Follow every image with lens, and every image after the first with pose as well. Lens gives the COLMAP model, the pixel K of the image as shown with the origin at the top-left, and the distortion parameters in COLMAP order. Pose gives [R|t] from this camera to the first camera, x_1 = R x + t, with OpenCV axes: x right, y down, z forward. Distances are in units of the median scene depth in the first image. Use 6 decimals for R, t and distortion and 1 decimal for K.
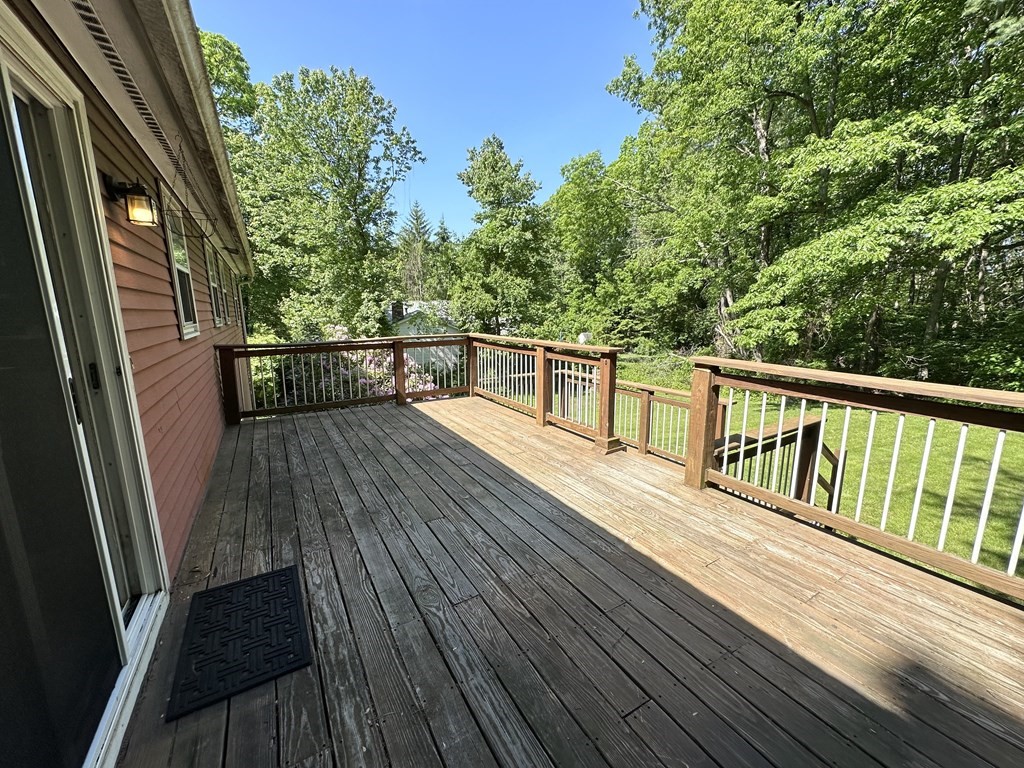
lens RADIAL K [[406.0, 0, 510.1], [0, 406.0, 386.6], [0, 0, 1]] dist [-0.003056, -0.000095]
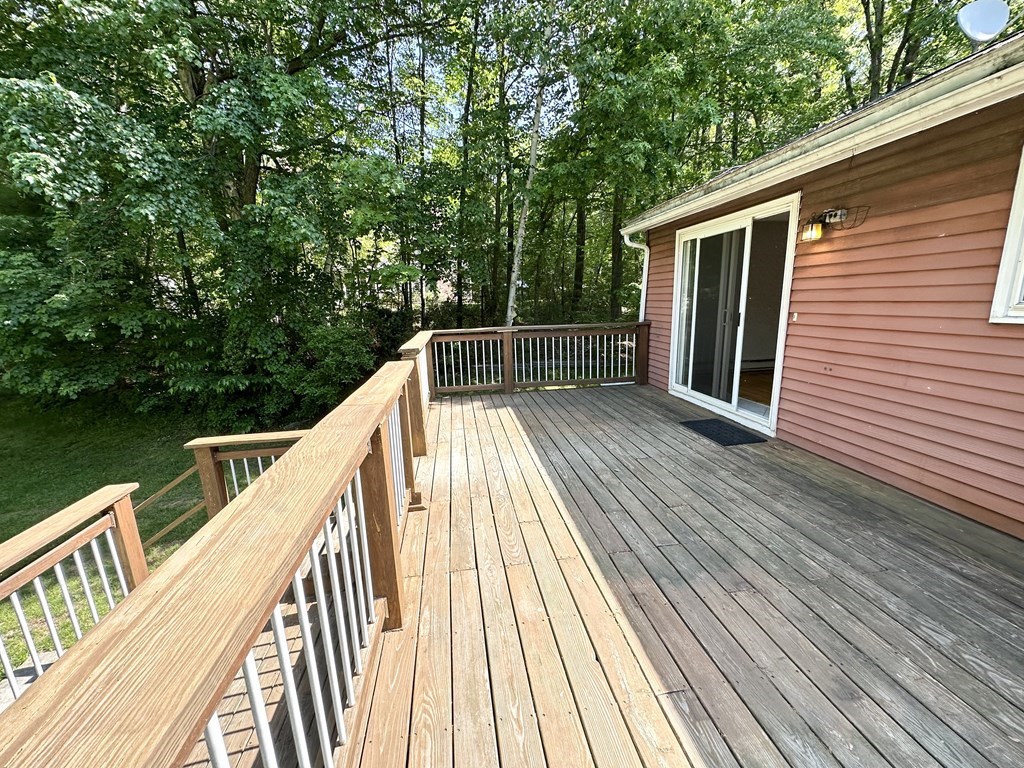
lens RADIAL K [[406.0, 0, 514.1], [0, 406.0, 385.6], [0, 0, 1]] dist [-0.003056, -0.000095]
pose [[-0.925897, -0.037857, 0.375875, -0.238032], [0.111368, 0.923397, 0.367335, -0.350667], [-0.360988, 0.381975, -0.850754, 1.836161]]
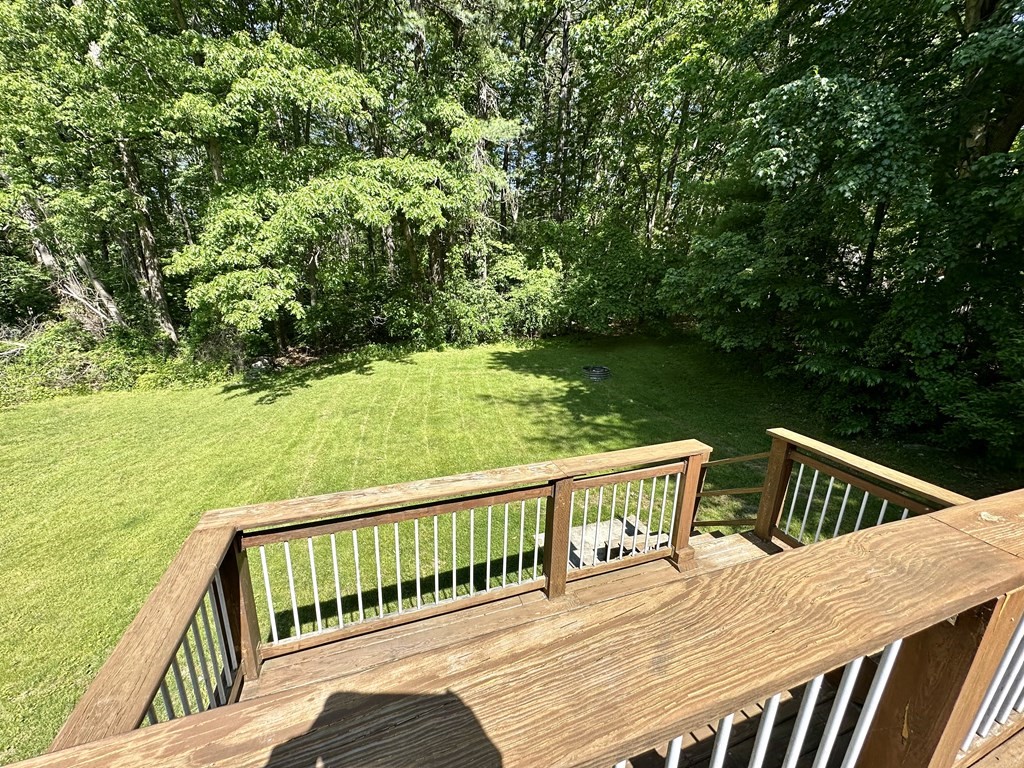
lens RADIAL K [[406.0, 0, 510.1], [0, 406.0, 384.5], [0, 0, 1]] dist [-0.003056, -0.000095]
pose [[0.190542, -0.250141, 0.949275, -0.149719], [0.151175, 0.962933, 0.223396, -0.372968], [-0.969969, 0.100940, 0.221295, 1.695775]]
